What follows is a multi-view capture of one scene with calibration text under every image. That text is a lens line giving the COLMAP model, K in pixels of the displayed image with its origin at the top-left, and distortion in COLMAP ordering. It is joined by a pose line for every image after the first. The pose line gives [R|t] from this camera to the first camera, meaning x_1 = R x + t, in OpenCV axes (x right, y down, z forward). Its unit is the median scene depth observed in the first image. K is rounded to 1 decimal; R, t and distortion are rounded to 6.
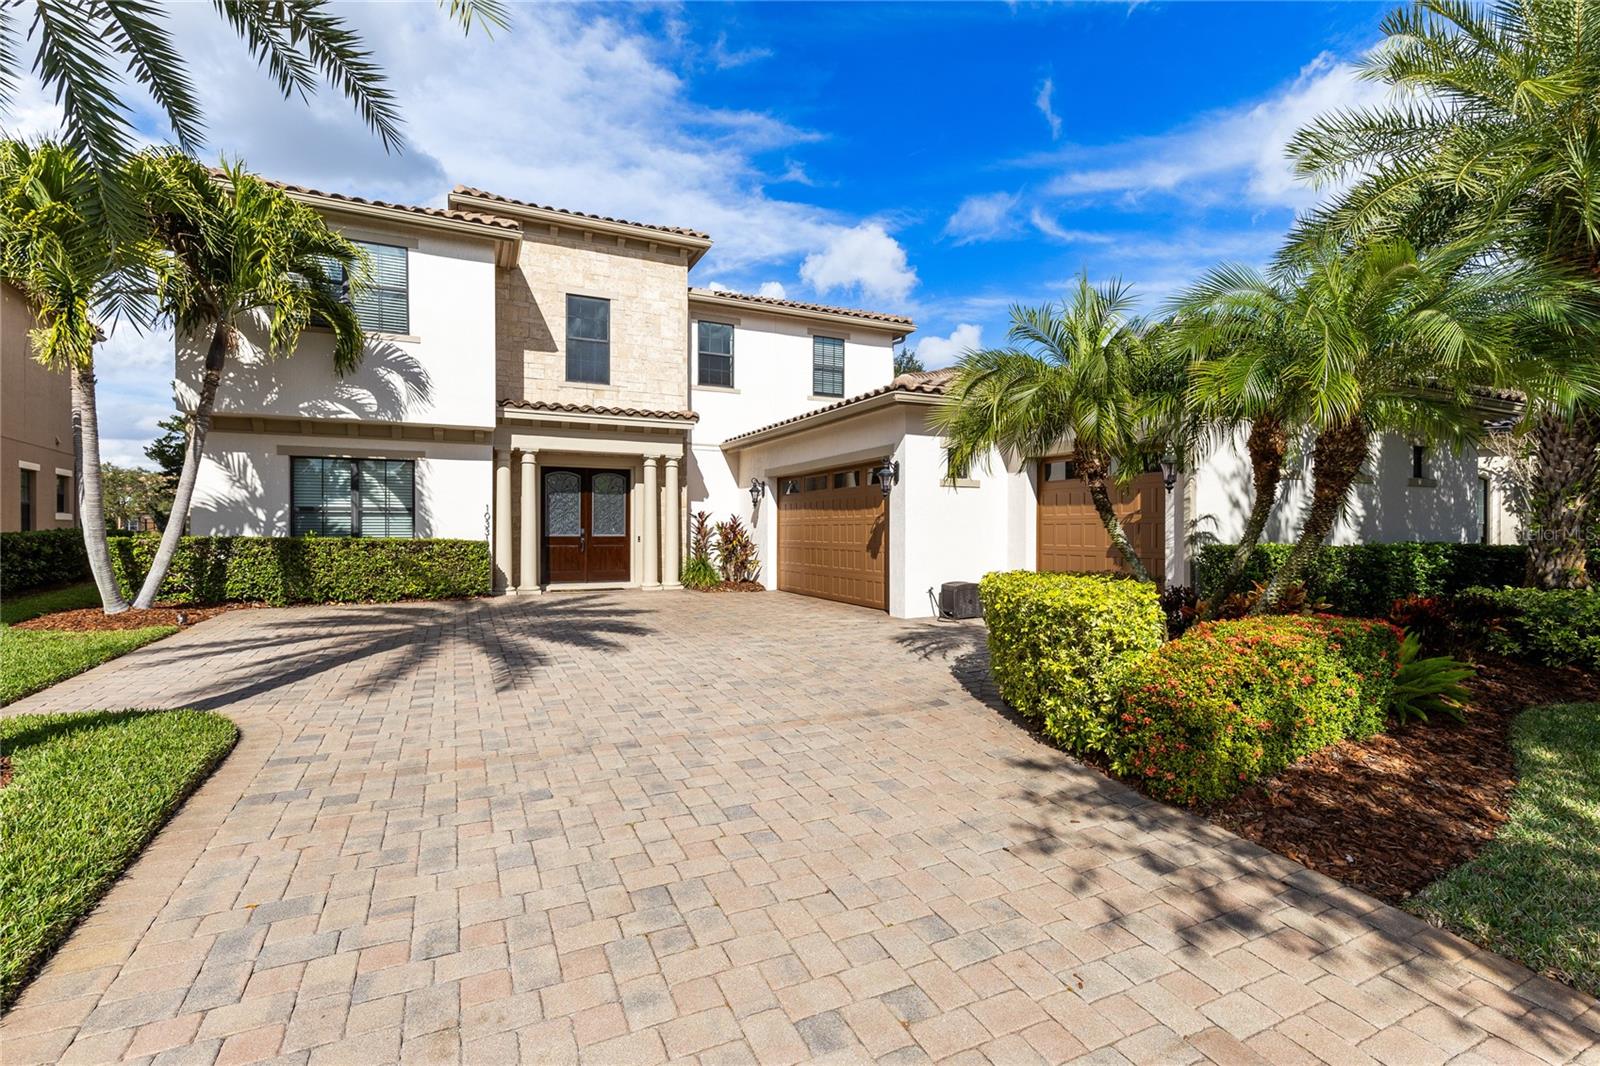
lens RADIAL K [[731.9, 0, 796.4], [0, 731.9, 524.4], [0, 0, 1]] dist [0.000301, 0.000056]
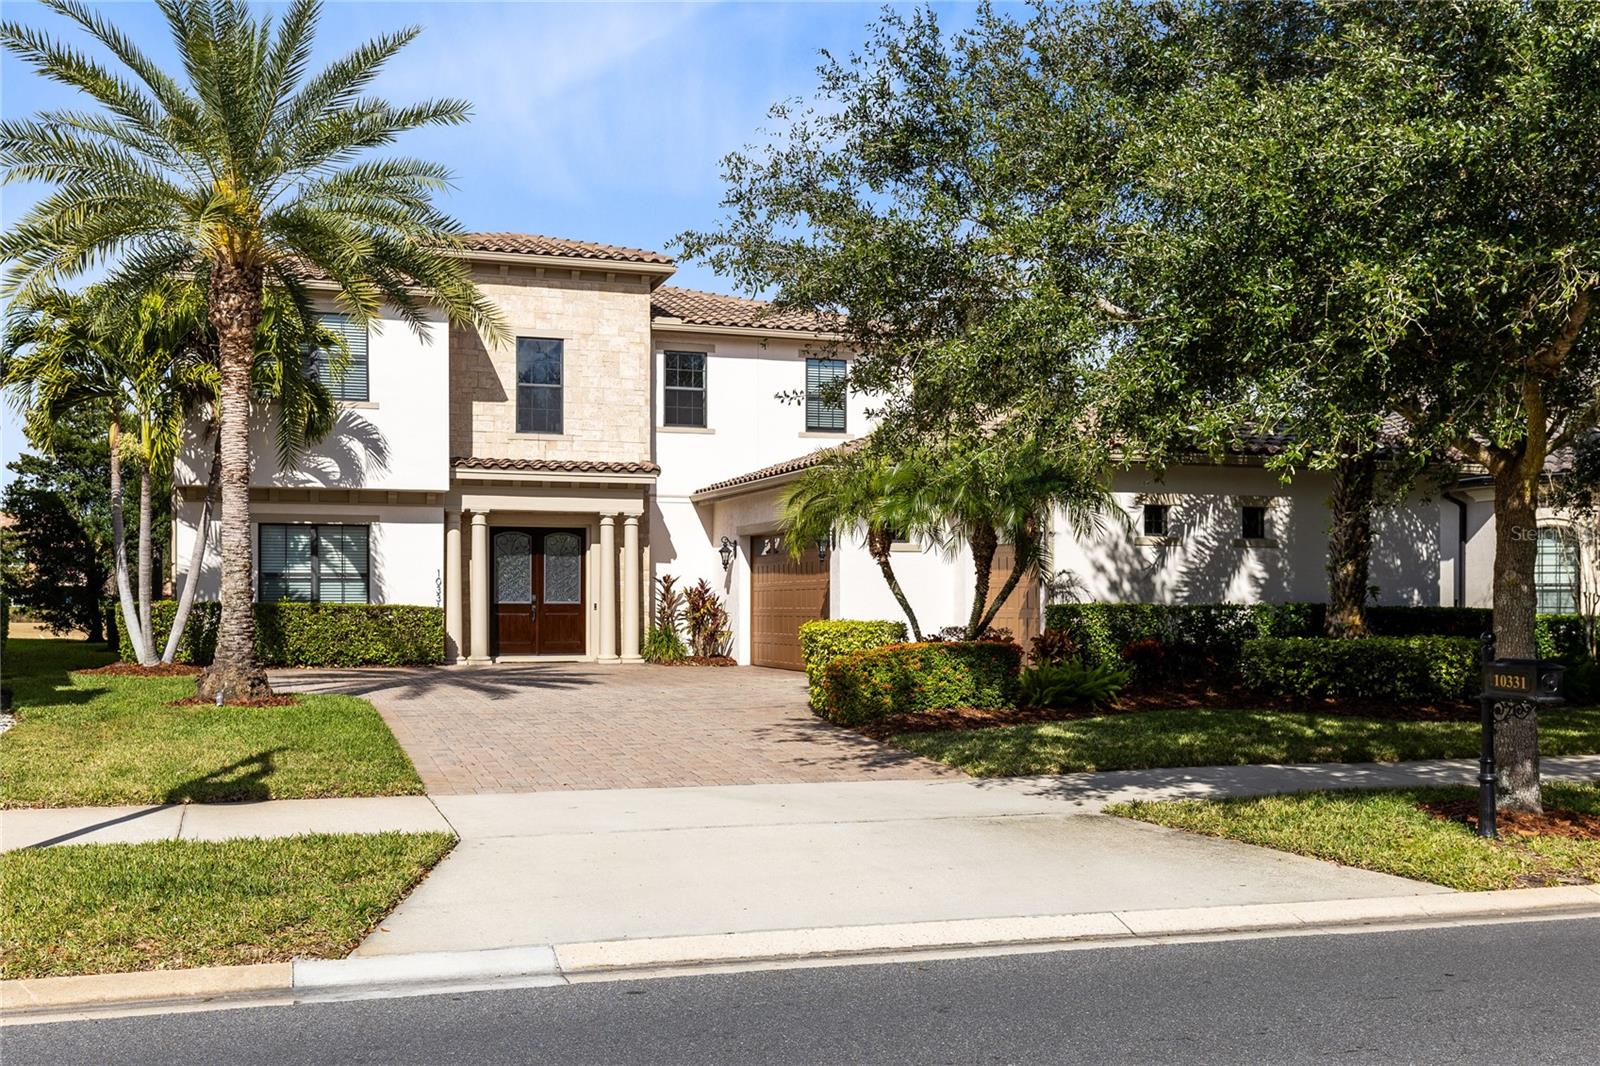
lens RADIAL K [[2257.9, 0, 800.0], [0, 2257.9, 533.0], [0, 0, 1]] dist [-0.007189, -0.020404]
pose [[0.990062, -0.007023, -0.140453, 0.427374], [0.002913, 0.999562, -0.029451, 0.012503], [0.140599, 0.028750, 0.989649, -1.723630]]
